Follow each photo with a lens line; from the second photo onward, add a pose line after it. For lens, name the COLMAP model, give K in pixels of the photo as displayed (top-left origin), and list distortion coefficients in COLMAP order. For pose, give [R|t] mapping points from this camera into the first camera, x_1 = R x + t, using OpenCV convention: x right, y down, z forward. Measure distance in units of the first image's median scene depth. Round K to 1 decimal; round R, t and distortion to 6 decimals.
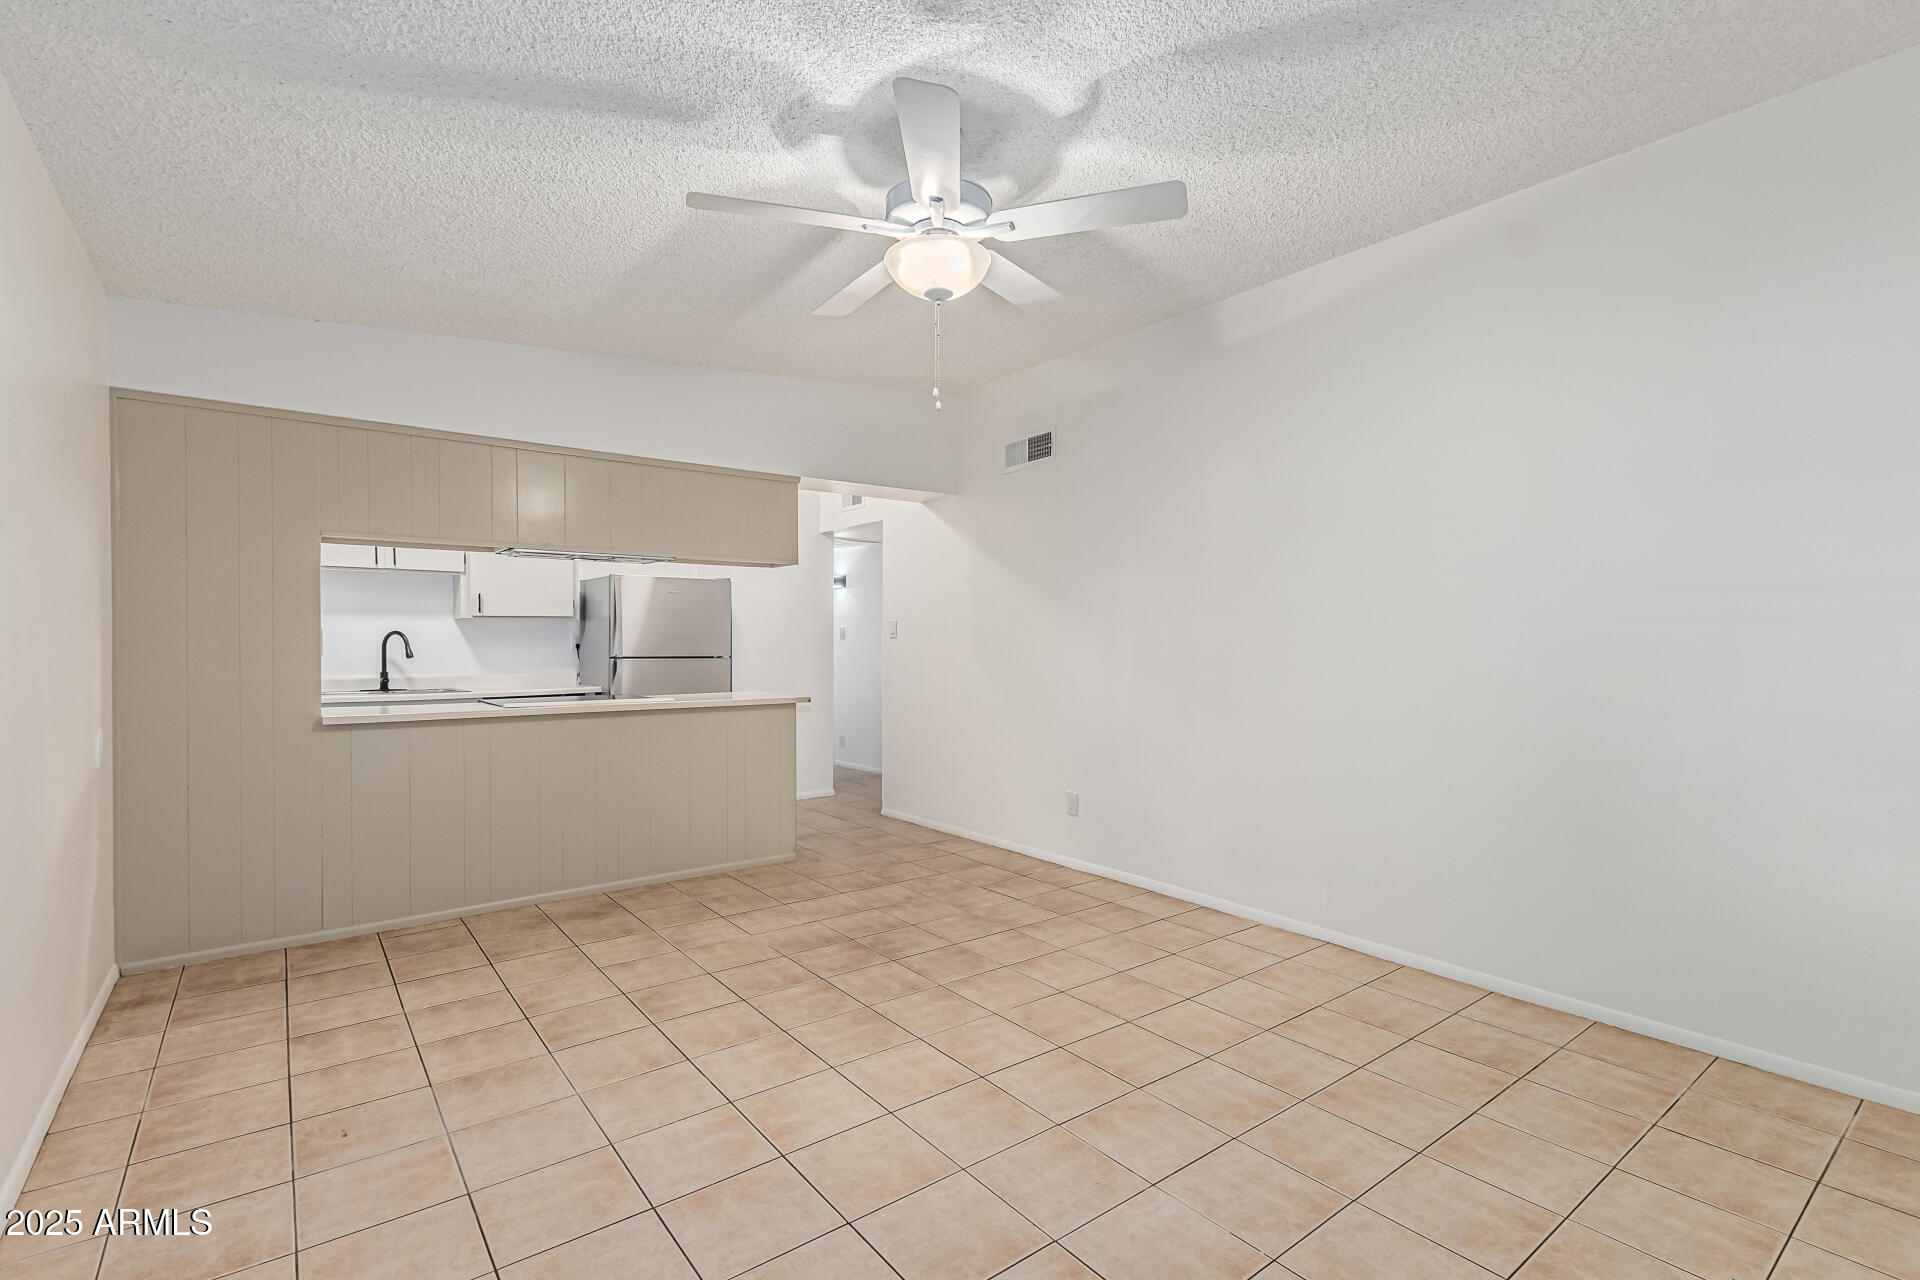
lens RADIAL K [[874.5, 0, 961.7], [0, 874.5, 642.4], [0, 0, 1]] dist [0.006172, -0.003462]
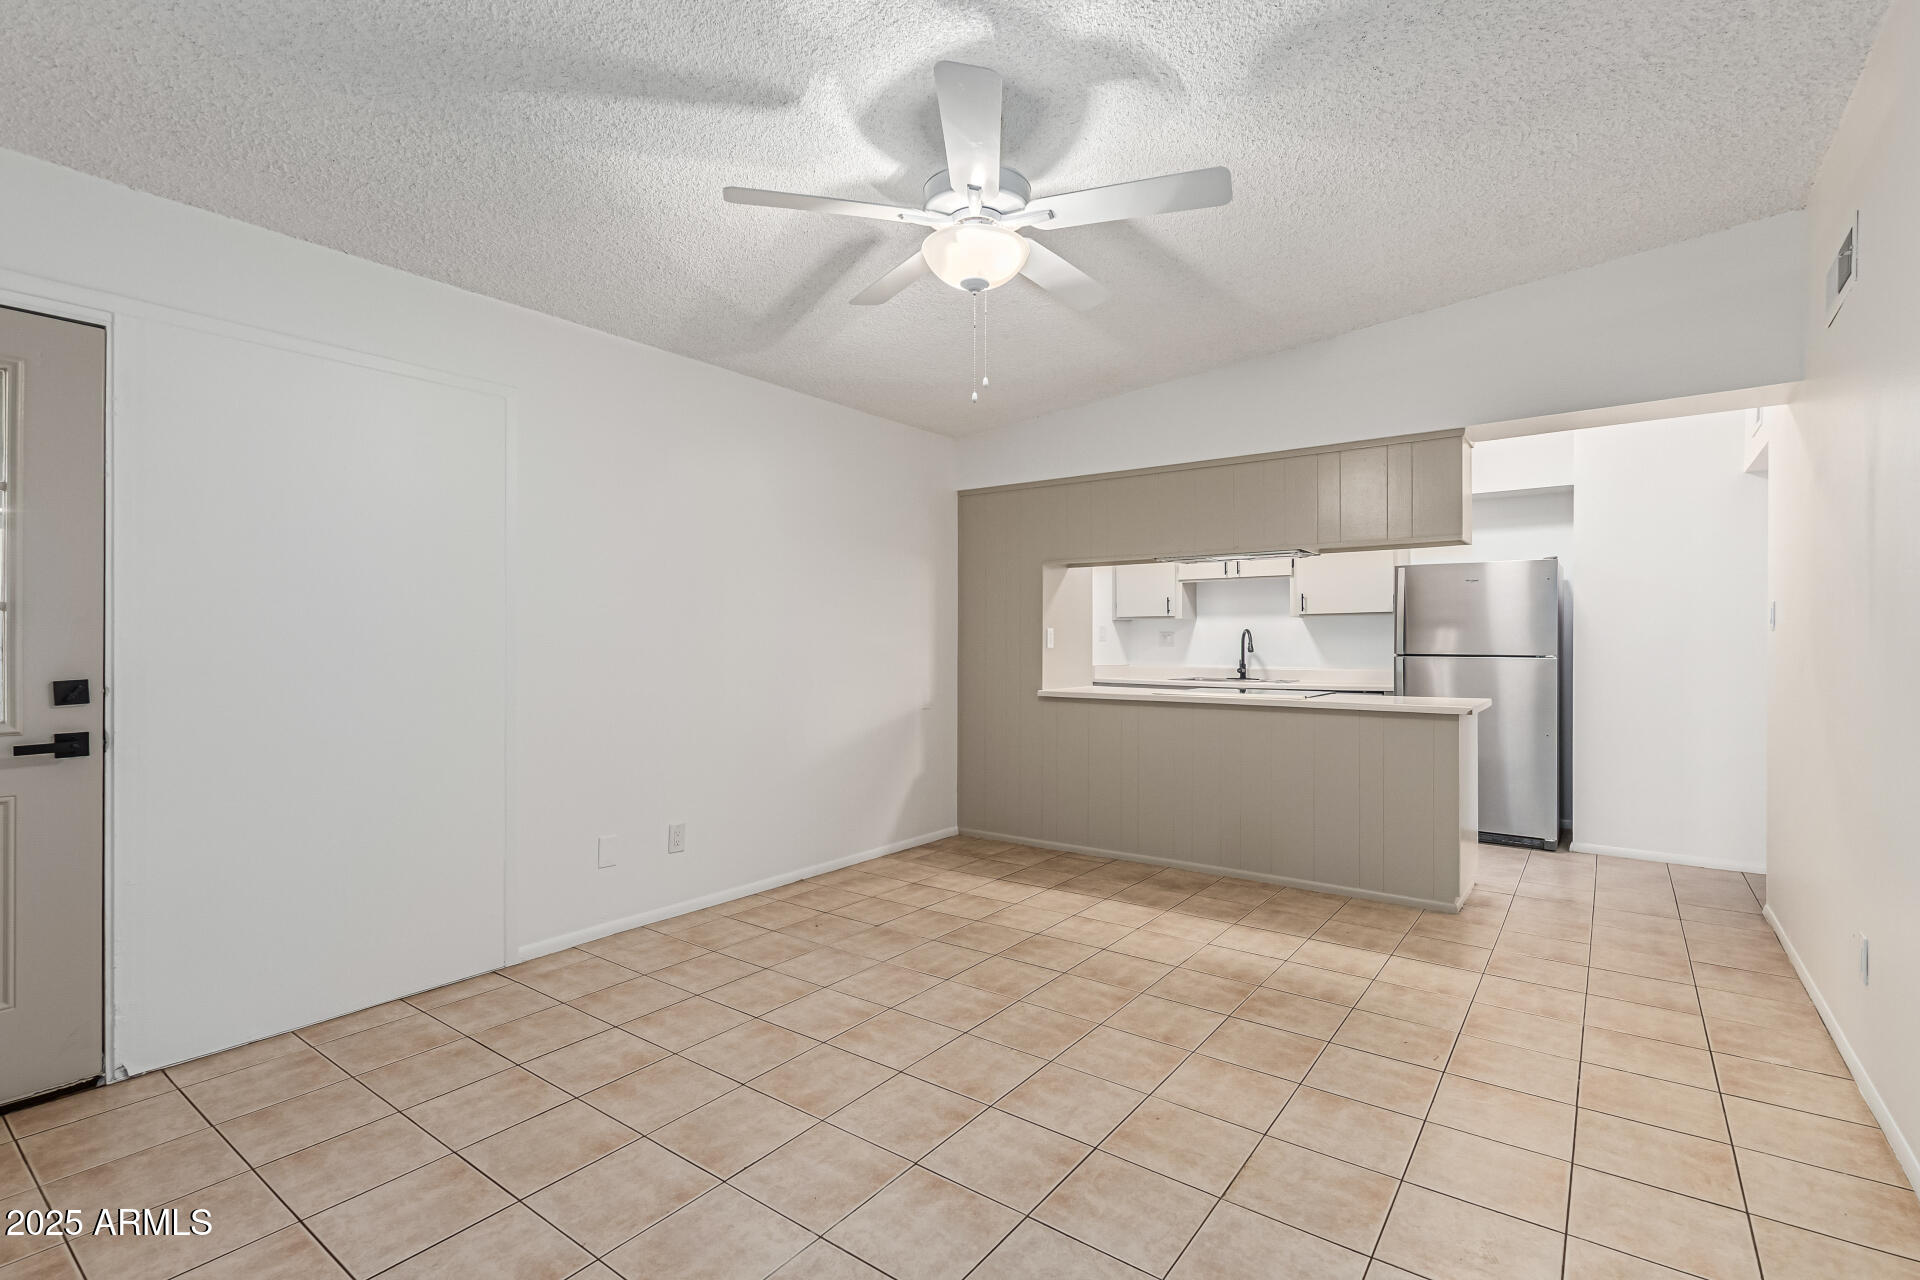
lens RADIAL K [[874.5, 0, 961.7], [0, 874.5, 642.4], [0, 0, 1]] dist [0.006172, -0.003462]
pose [[0.266785, 0.001612, -0.963755, 0.683973], [0.002480, 0.999994, 0.002359, 0.002087], [0.963753, -0.003019, 0.266779, 0.545785]]
